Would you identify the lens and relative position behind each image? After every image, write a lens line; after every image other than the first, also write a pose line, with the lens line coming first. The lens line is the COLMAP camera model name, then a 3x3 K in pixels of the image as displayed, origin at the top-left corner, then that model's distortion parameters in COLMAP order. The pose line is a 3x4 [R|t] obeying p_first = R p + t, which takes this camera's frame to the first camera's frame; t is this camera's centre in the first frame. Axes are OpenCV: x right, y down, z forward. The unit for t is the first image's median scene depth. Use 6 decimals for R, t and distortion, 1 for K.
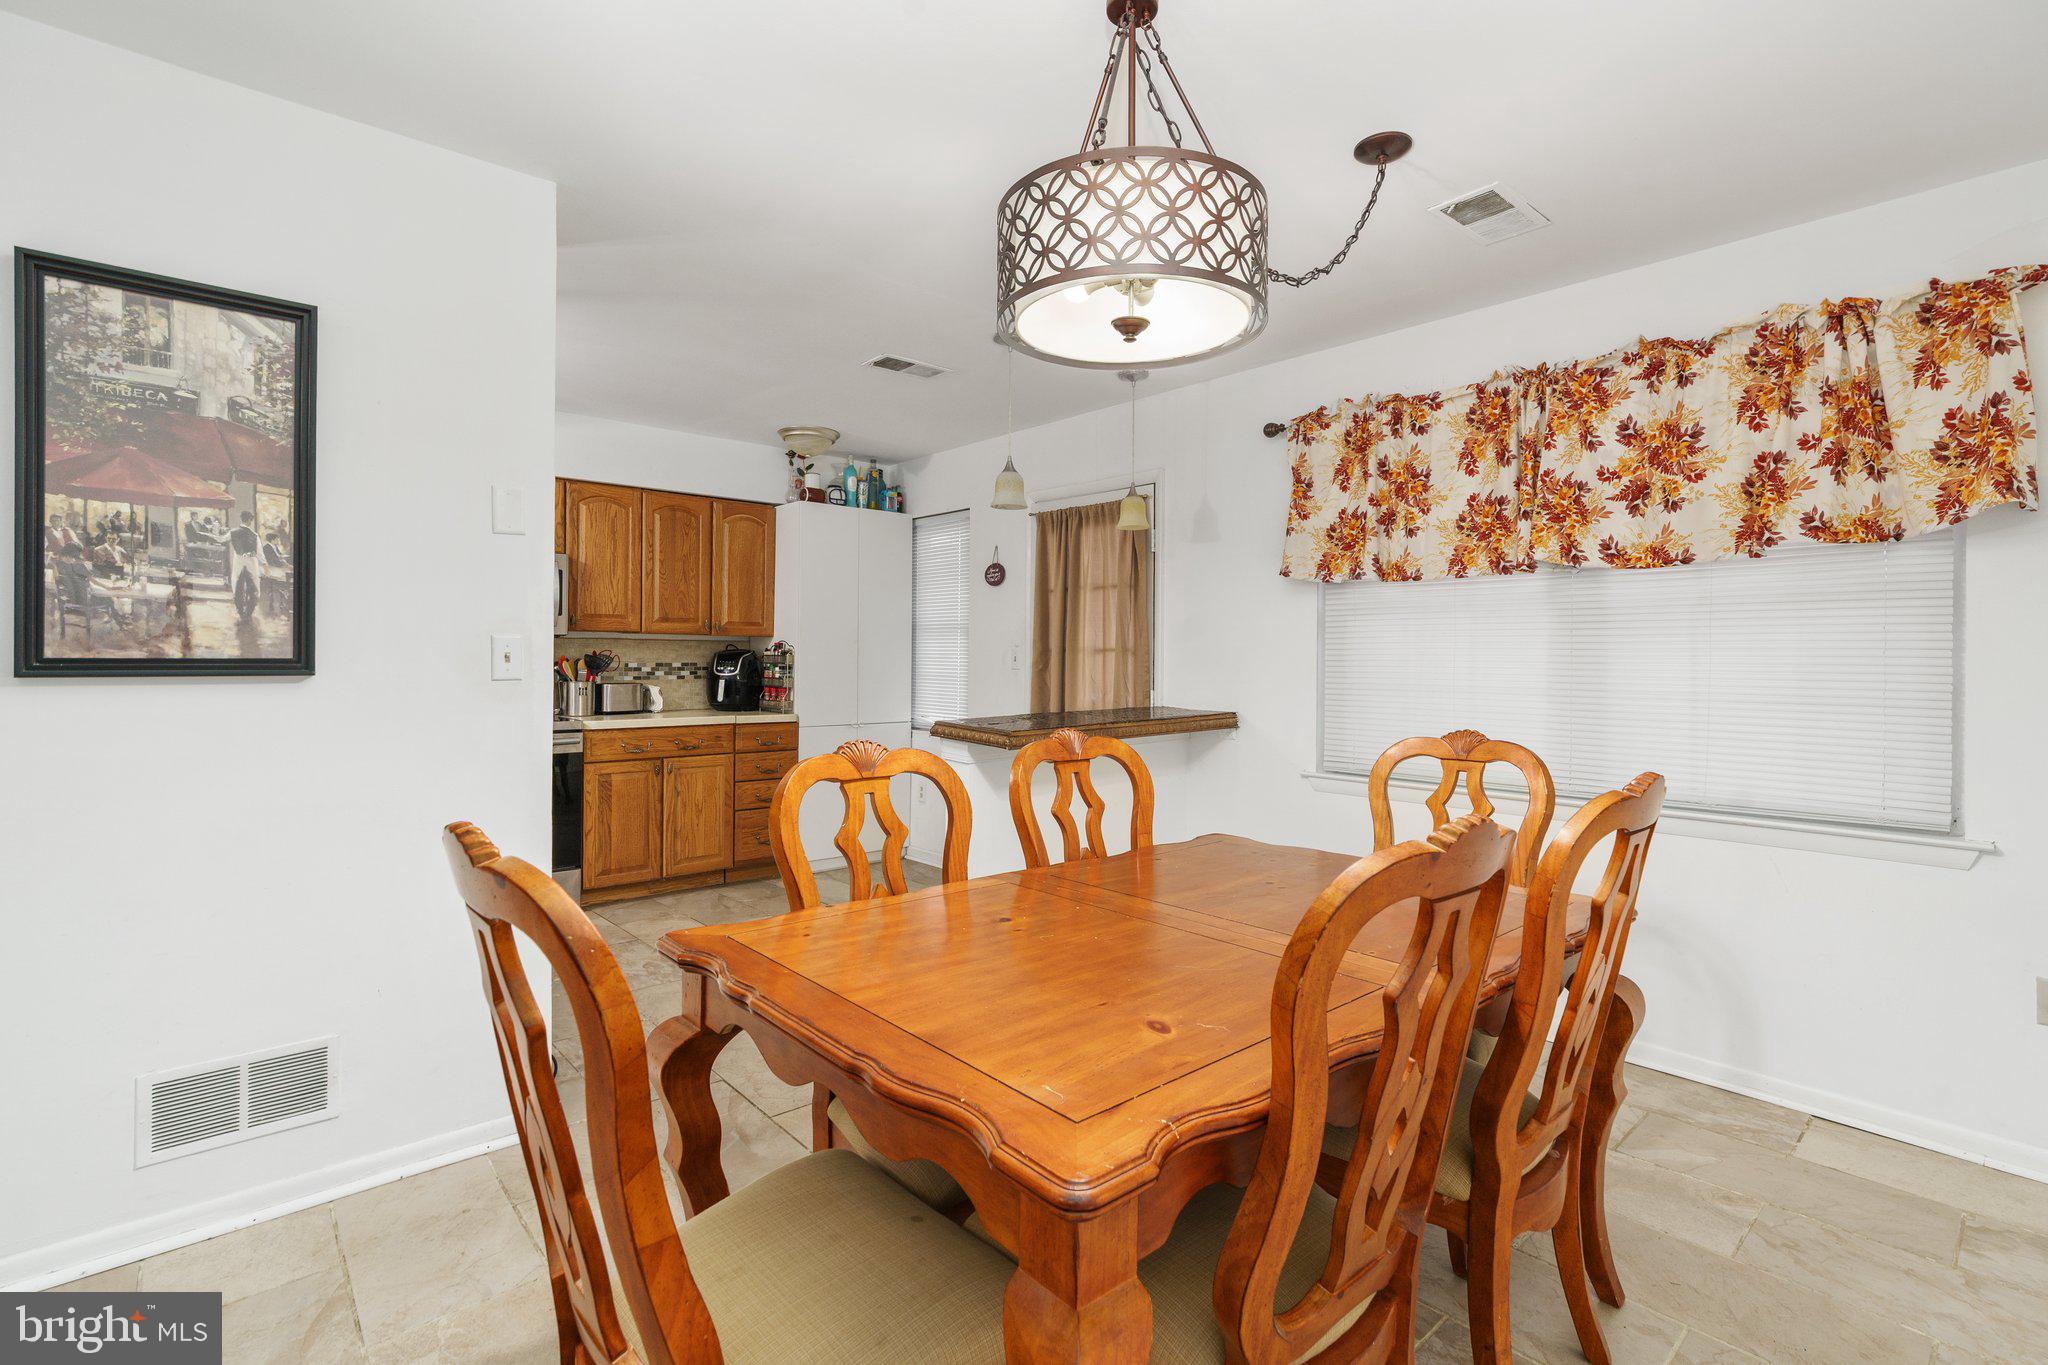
lens RADIAL K [[936.6, 0, 1018.8], [0, 936.6, 662.0], [0, 0, 1]] dist [-0.006834, 0.002170]
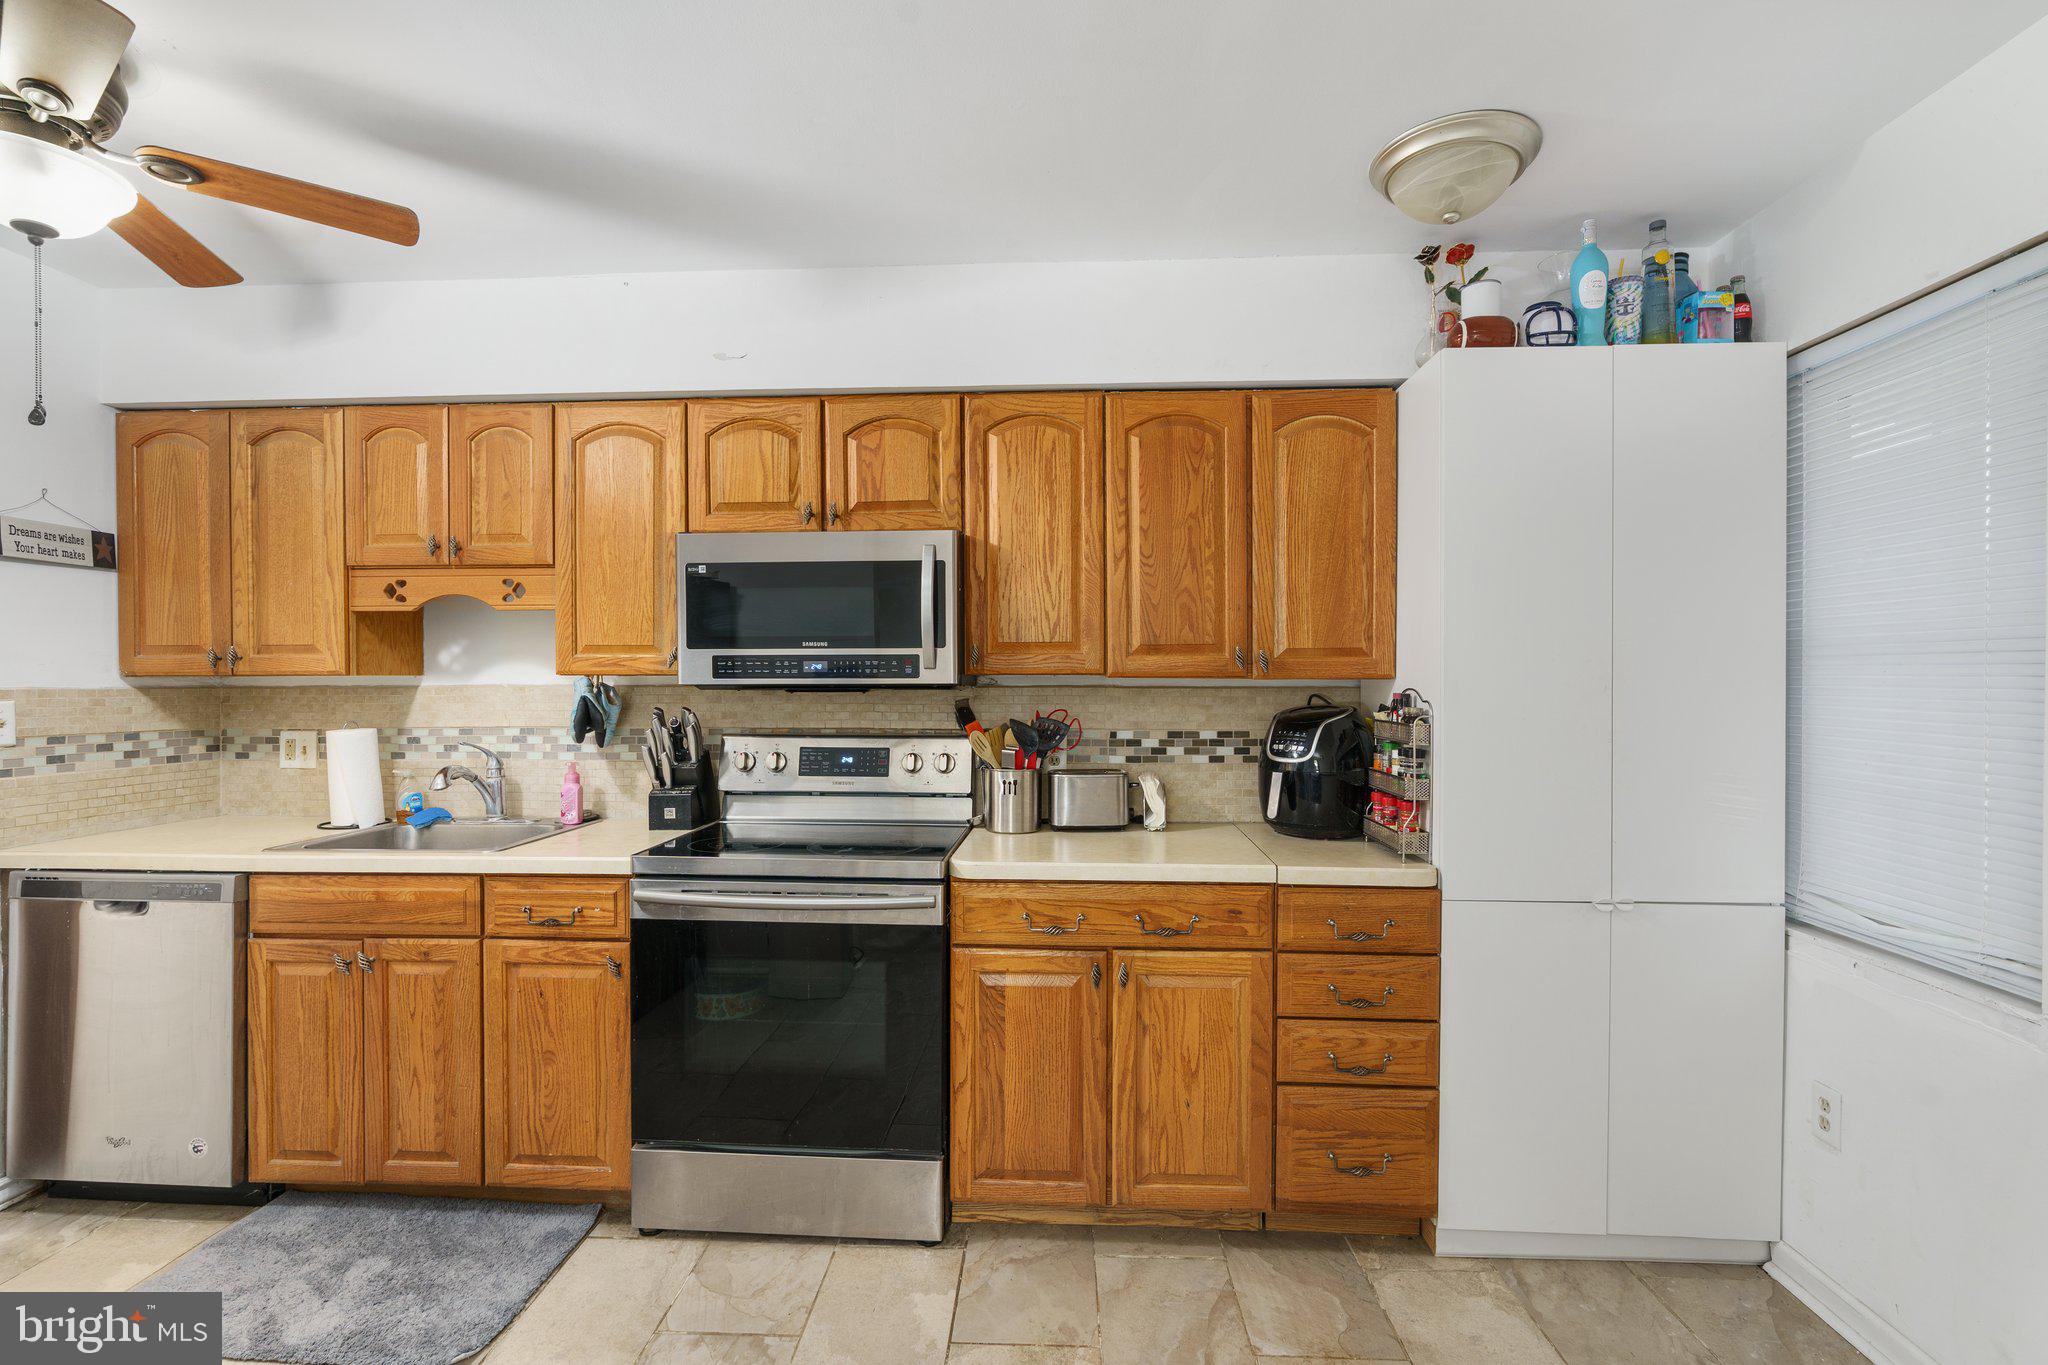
lens RADIAL K [[936.6, 0, 1029.4], [0, 936.6, 684.8], [0, 0, 1]] dist [-0.006834, 0.002170]
pose [[0.714747, -0.002423, -0.699379, -0.118144], [0.002355, 0.999997, -0.001058, -0.038333], [0.699379, -0.000891, 0.714750, 0.891720]]
